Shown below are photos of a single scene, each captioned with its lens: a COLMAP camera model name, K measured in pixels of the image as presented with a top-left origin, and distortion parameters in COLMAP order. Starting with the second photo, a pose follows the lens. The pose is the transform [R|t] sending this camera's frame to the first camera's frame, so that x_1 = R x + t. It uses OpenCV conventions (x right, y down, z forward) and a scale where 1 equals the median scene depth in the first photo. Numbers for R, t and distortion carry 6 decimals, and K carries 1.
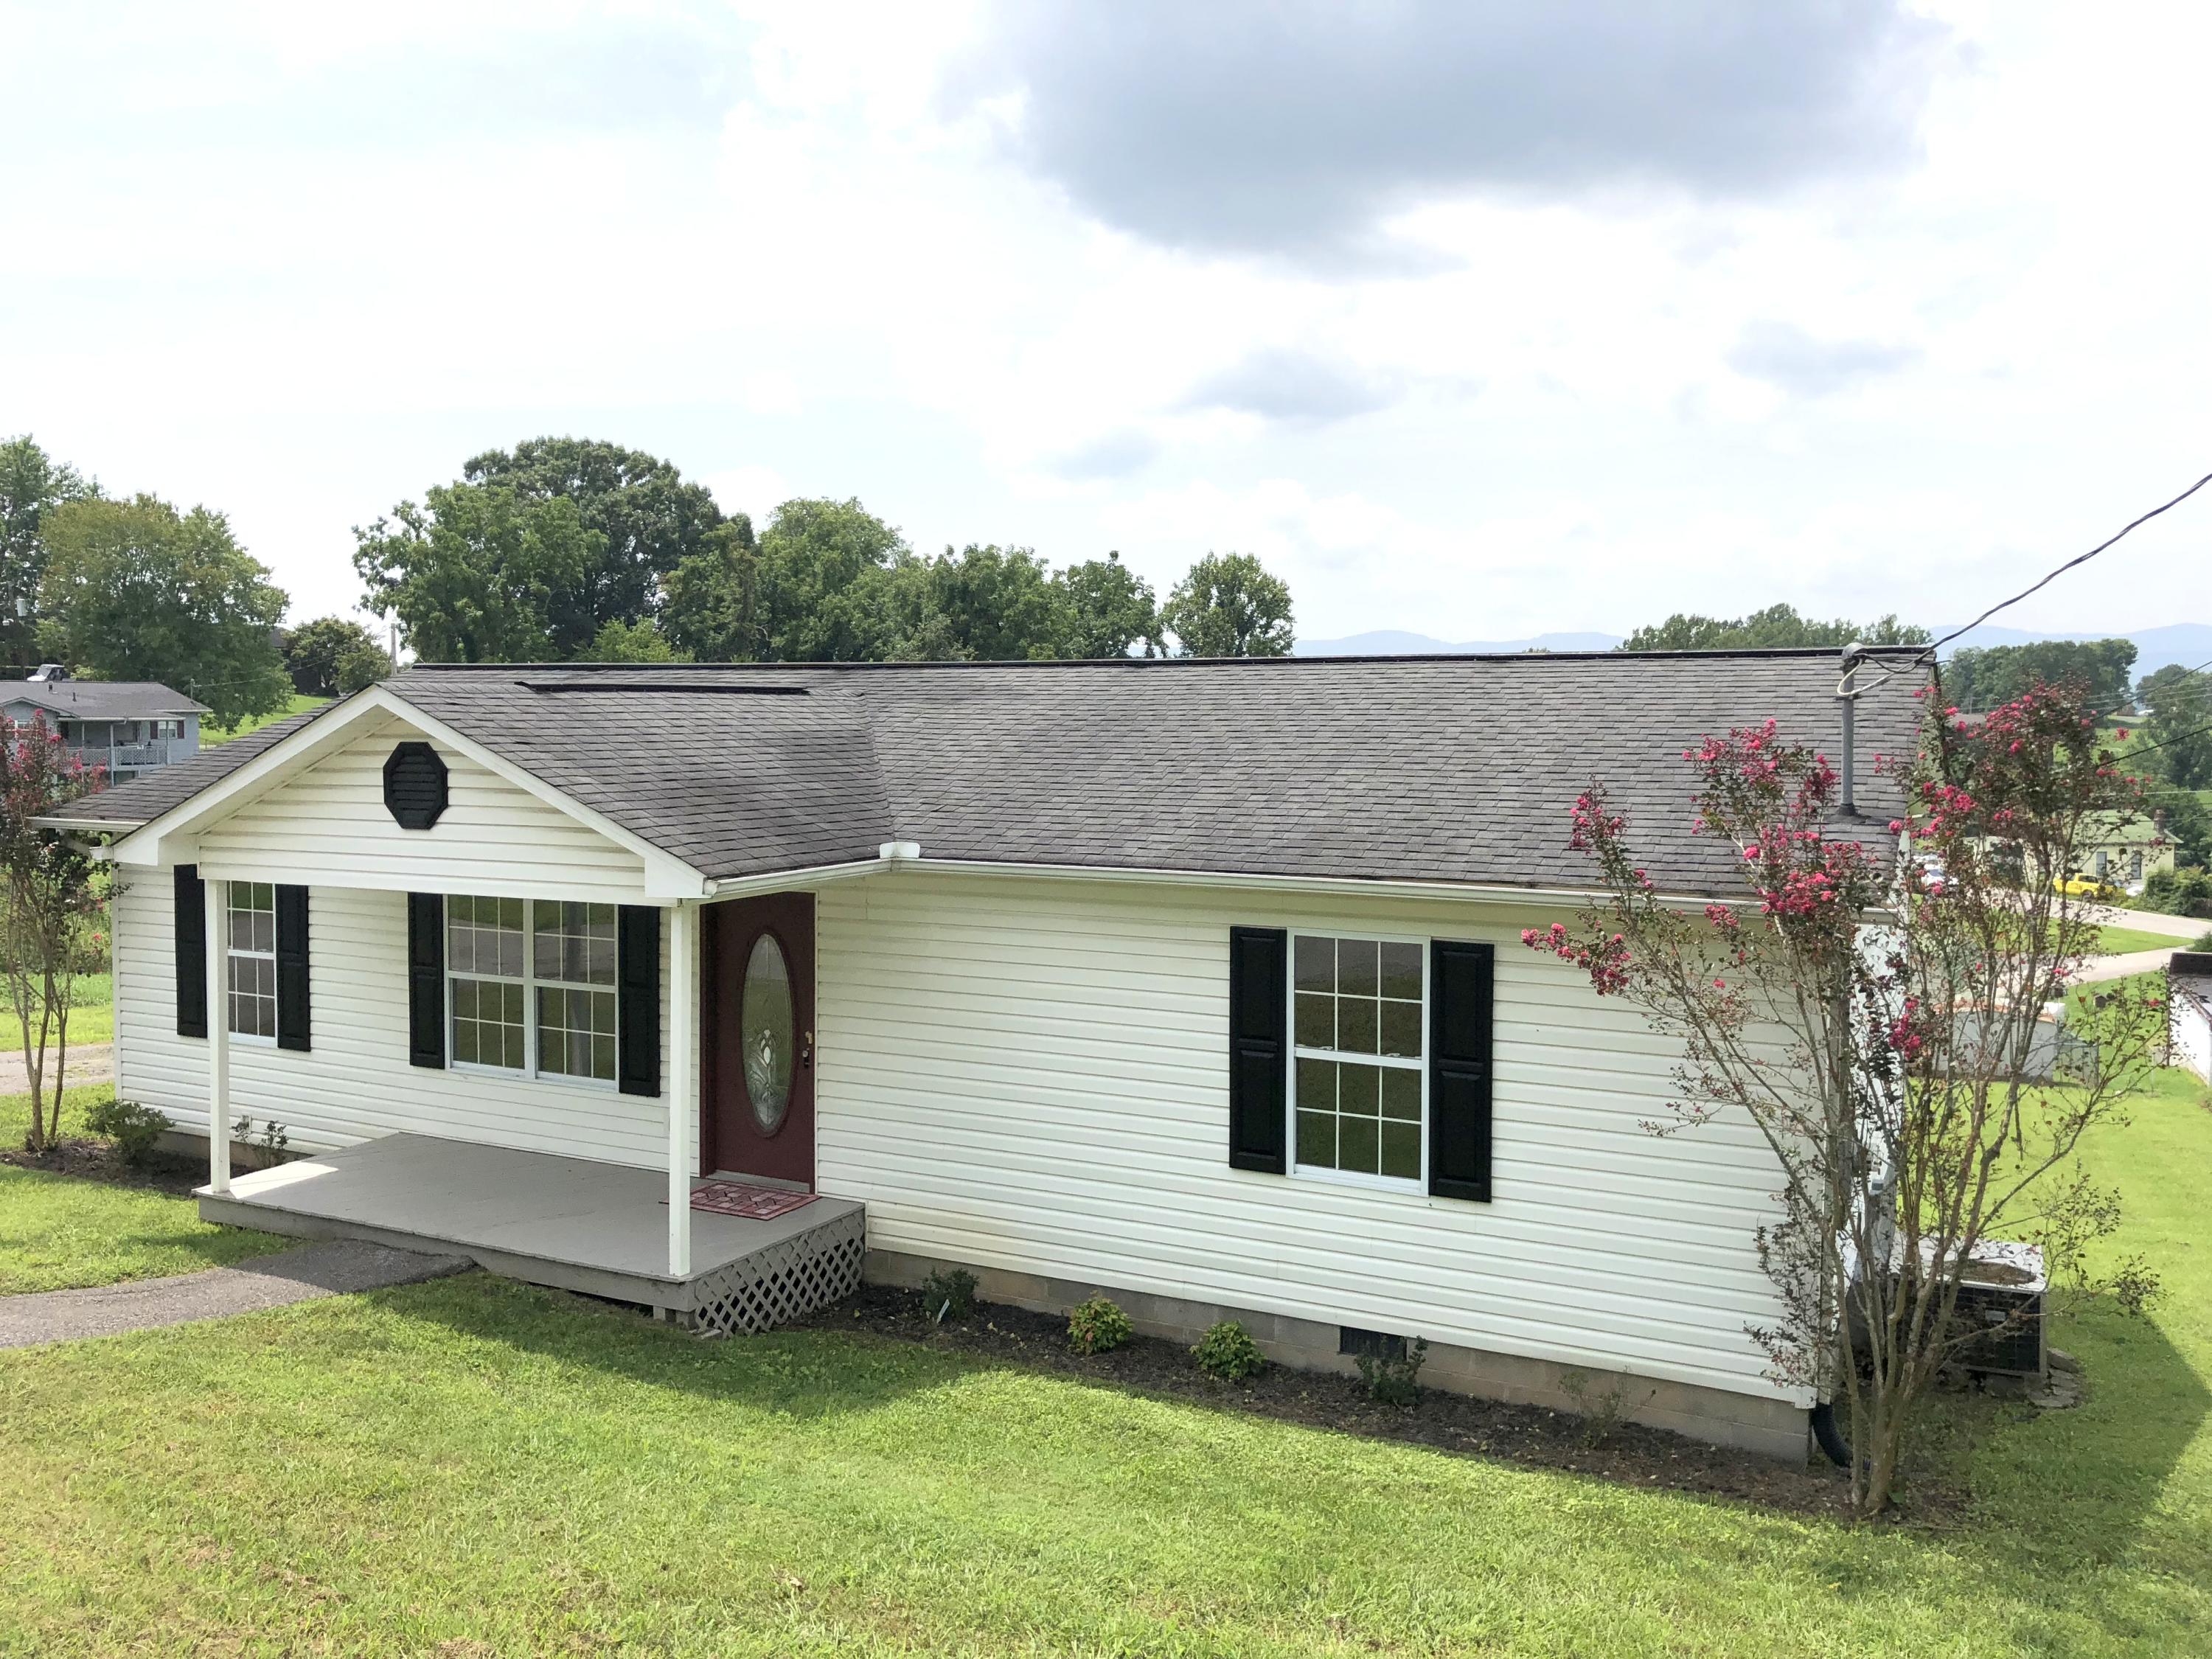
lens RADIAL K [[1803.2, 0, 1106.0], [0, 1803.2, 829.5], [0, 0, 1]] dist [0.009003, 0.001569]
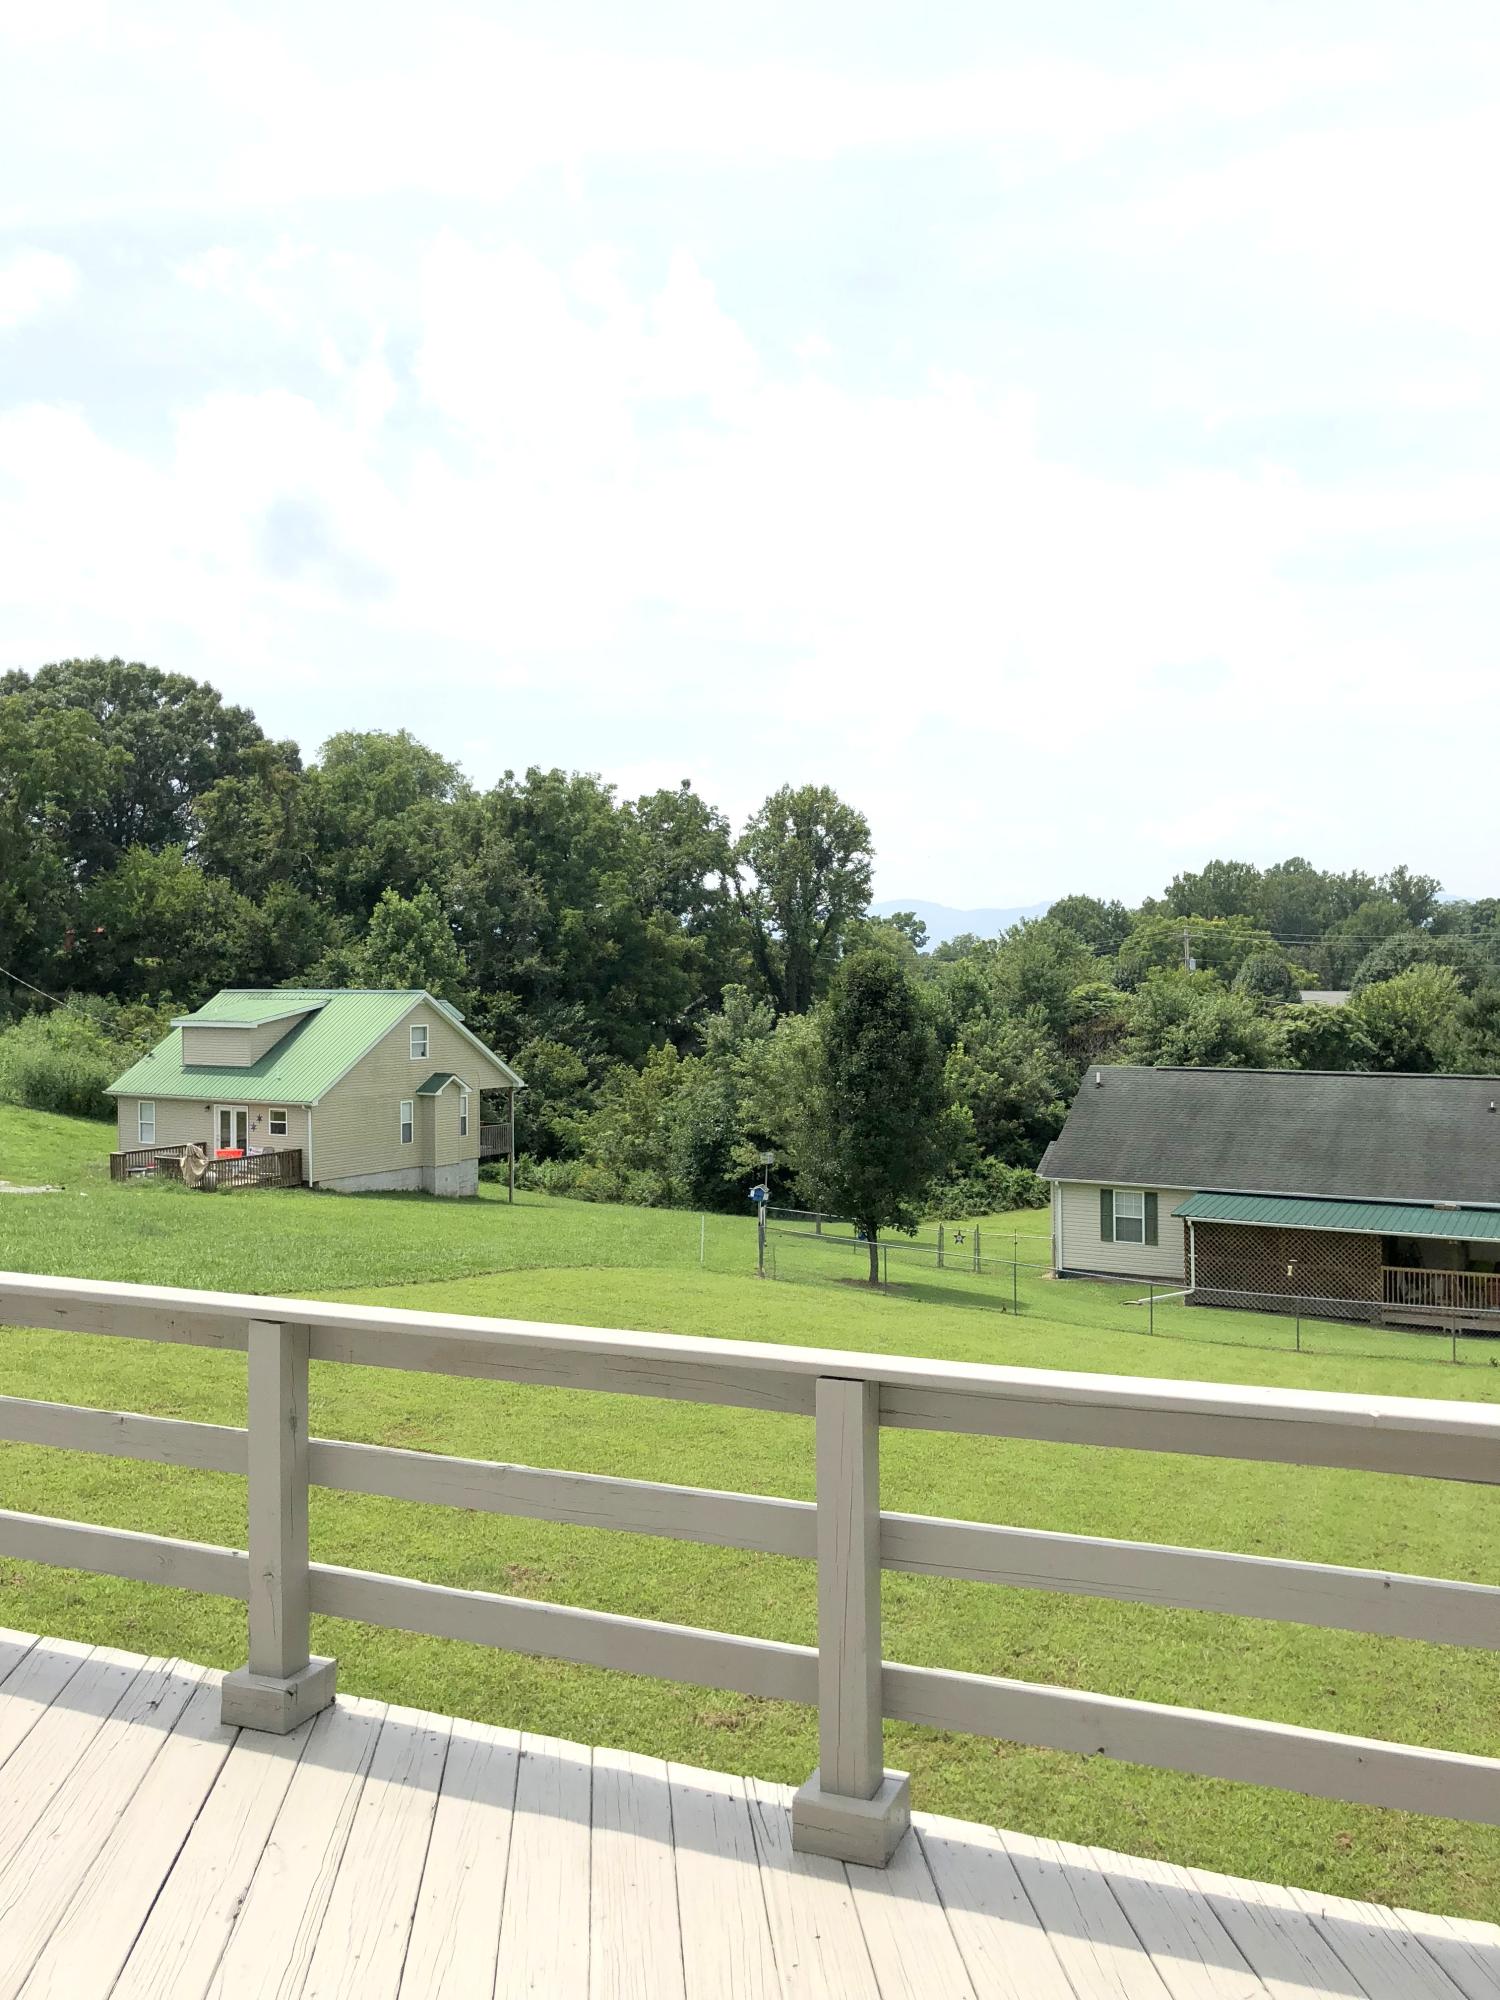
lens RADIAL K [[1630.4, 0, 737.9], [0, 1630.4, 997.6], [0, 0, 1]] dist [0.009003, 0.001569]
pose [[0.998596, -0.011191, 0.051776, -0.014894], [0.013817, 0.998621, -0.050644, 0.004477], [-0.051138, 0.051288, 0.997374, 0.152766]]
